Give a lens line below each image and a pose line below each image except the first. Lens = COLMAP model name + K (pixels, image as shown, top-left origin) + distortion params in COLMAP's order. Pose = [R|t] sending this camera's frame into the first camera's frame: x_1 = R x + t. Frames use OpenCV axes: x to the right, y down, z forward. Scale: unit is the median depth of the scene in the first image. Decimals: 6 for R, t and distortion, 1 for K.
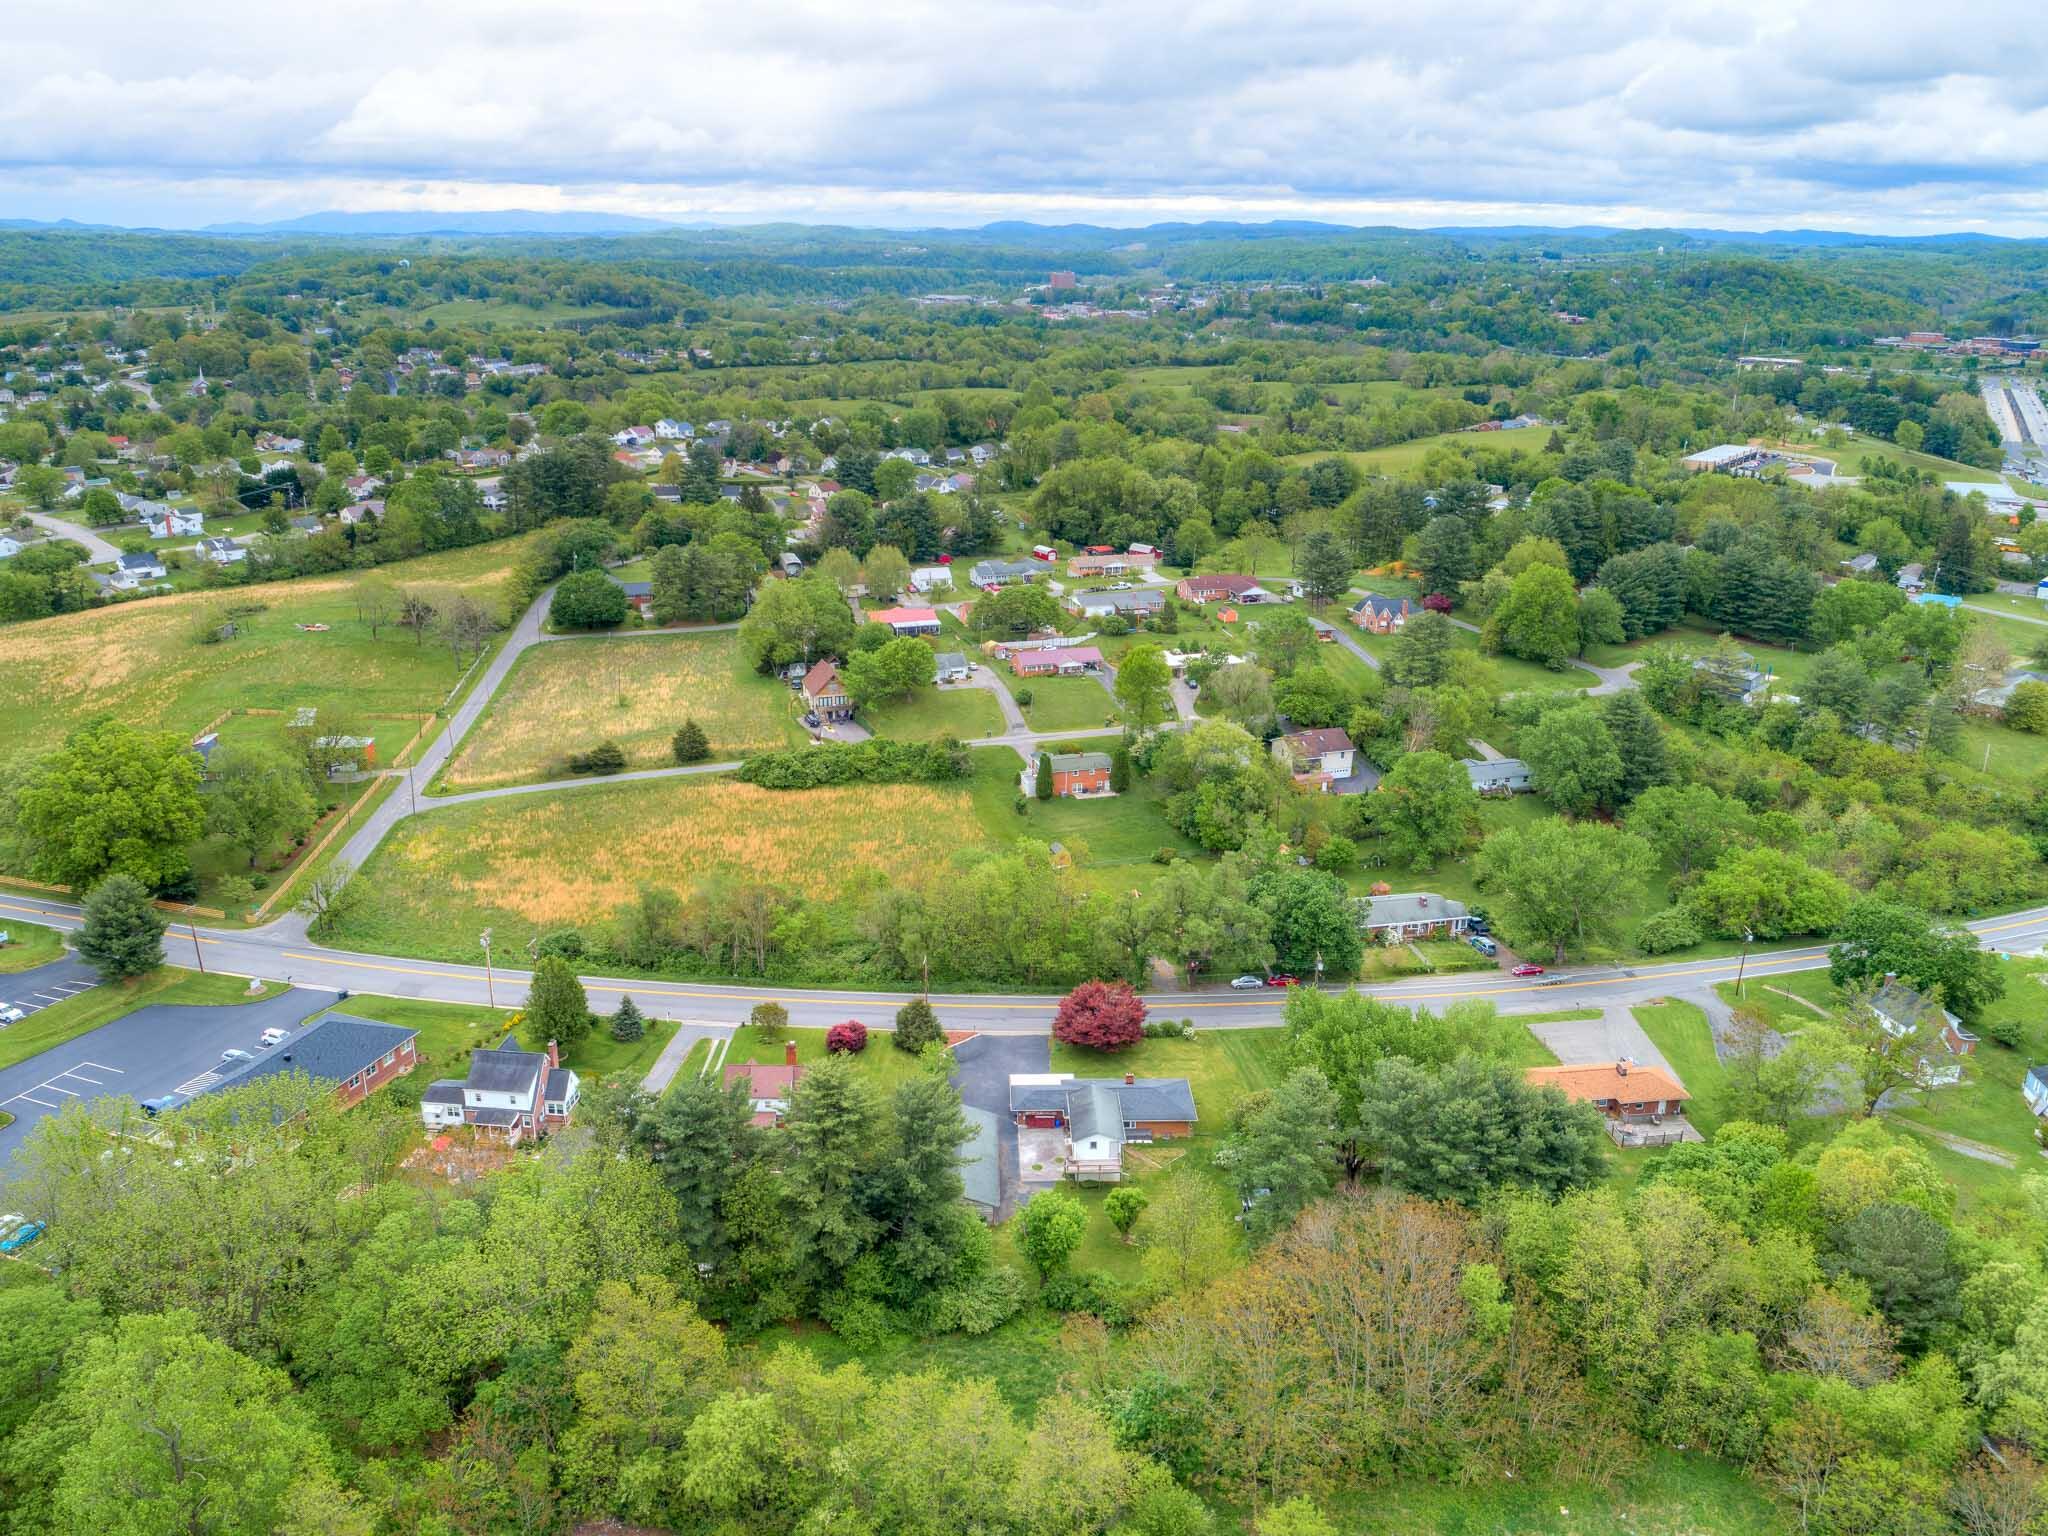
lens RADIAL K [[1494.2, 0, 1020.6], [0, 1494.2, 869.3], [0, 0, 1]] dist [-0.014391, 0.005254]
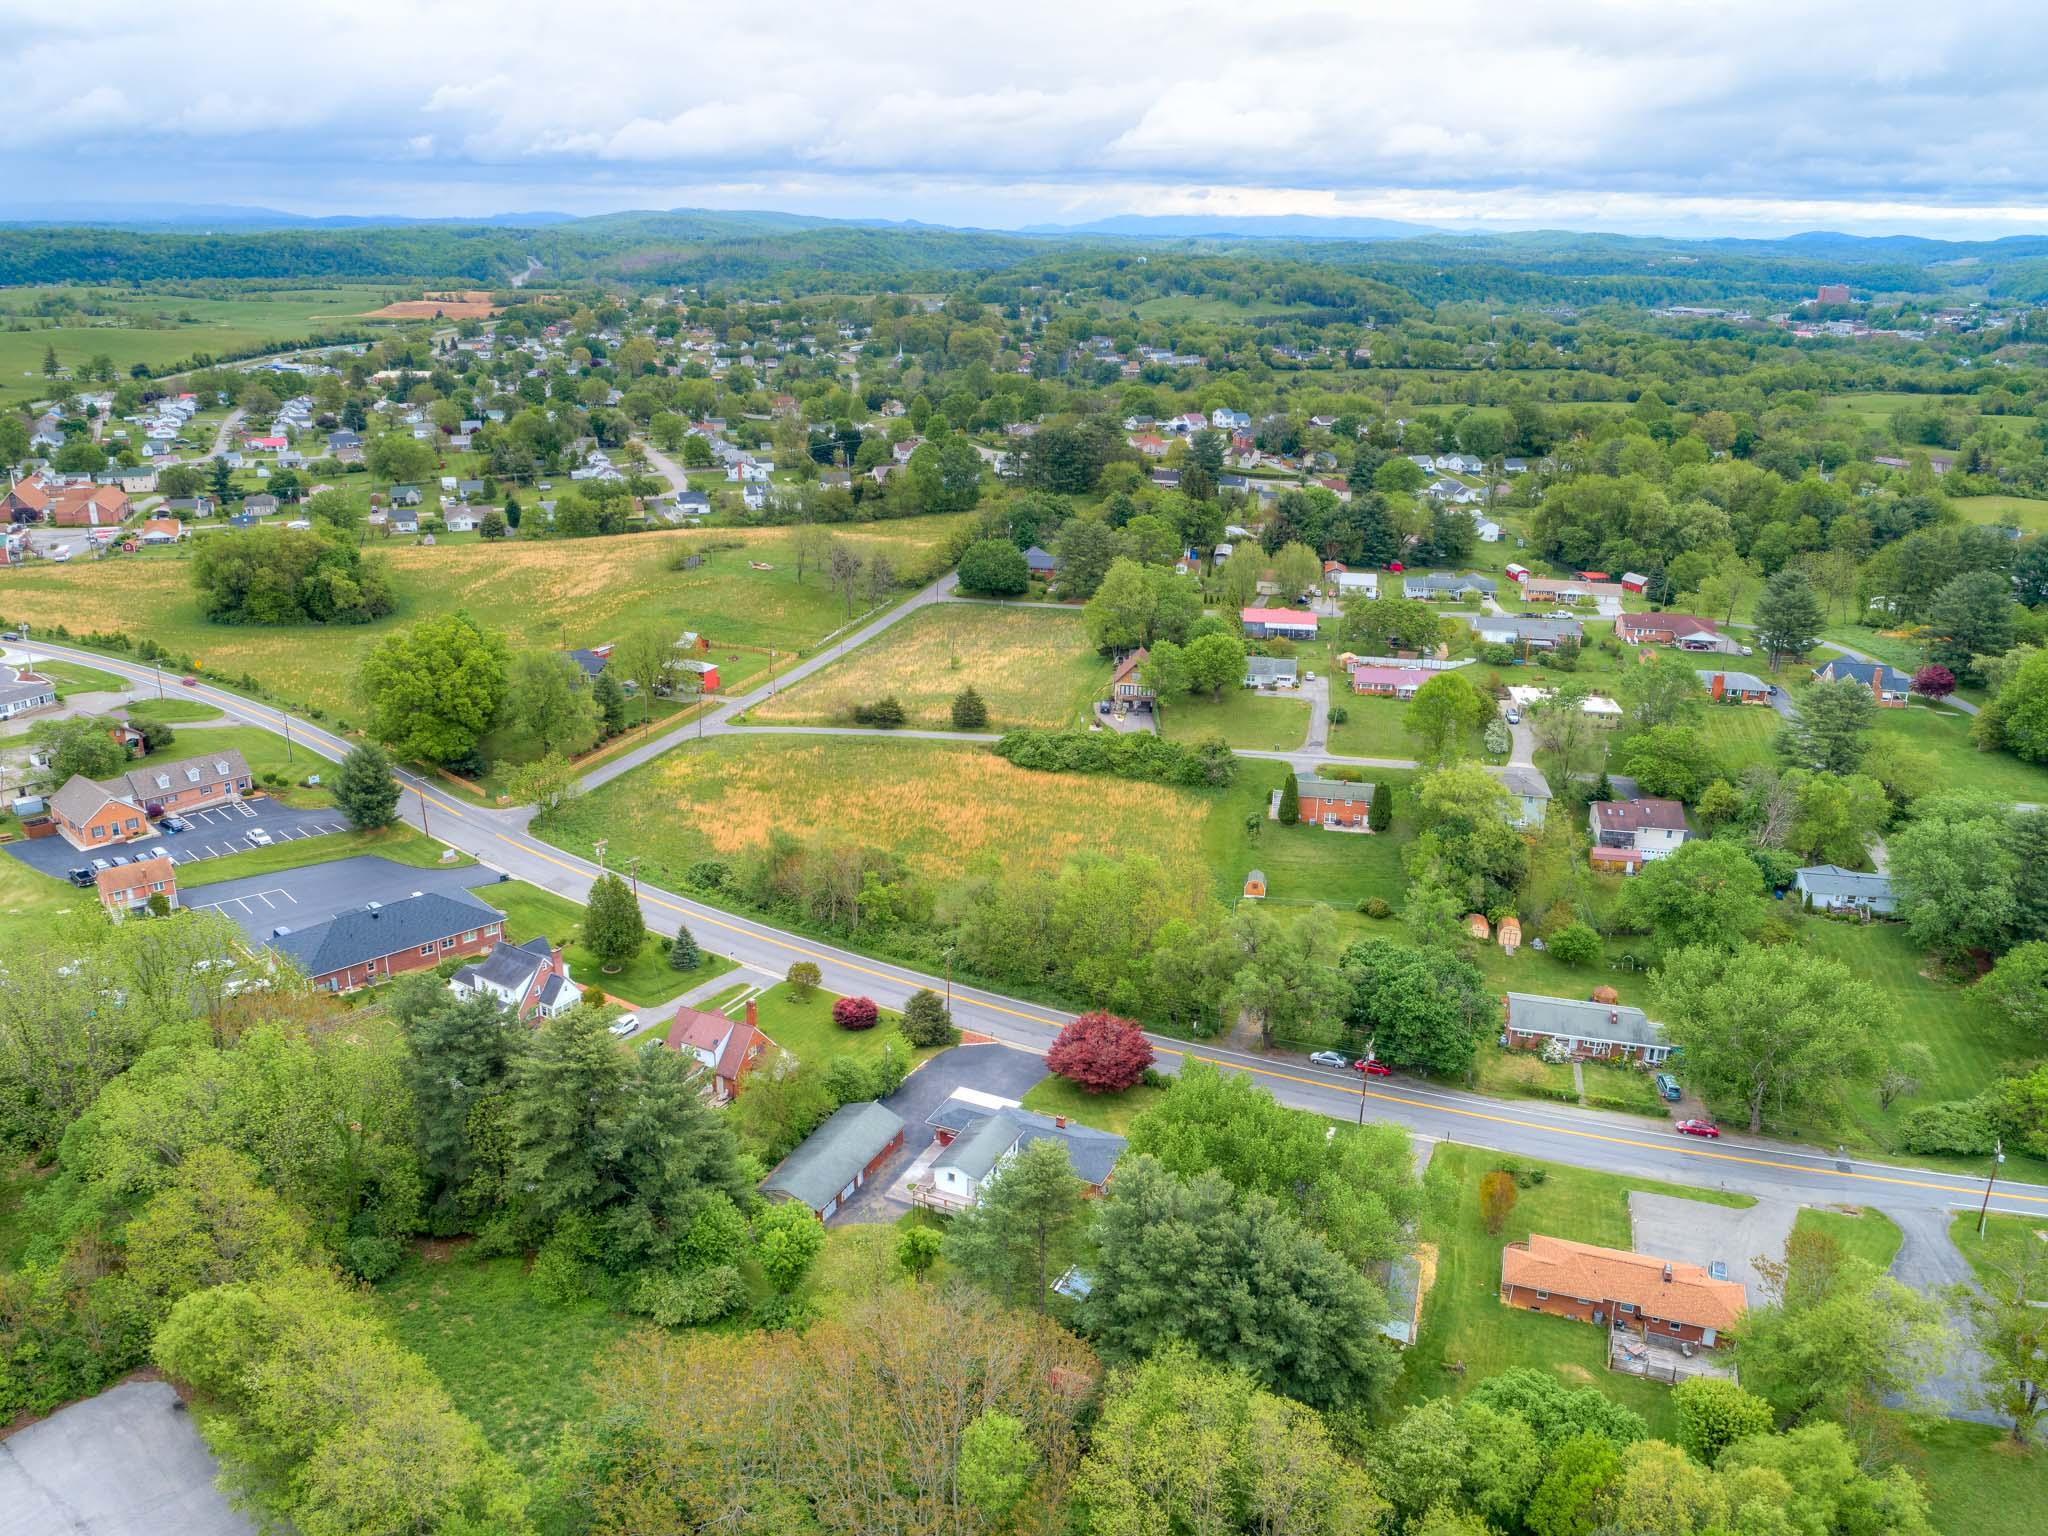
lens RADIAL K [[1494.2, 0, 1020.6], [0, 1494.2, 869.3], [0, 0, 1]] dist [-0.014391, 0.005254]
pose [[0.895677, 0.181422, -0.406016, 0.150231], [-0.182585, 0.982522, 0.036239, -0.014079], [0.405494, 0.041673, 0.913147, 0.064830]]
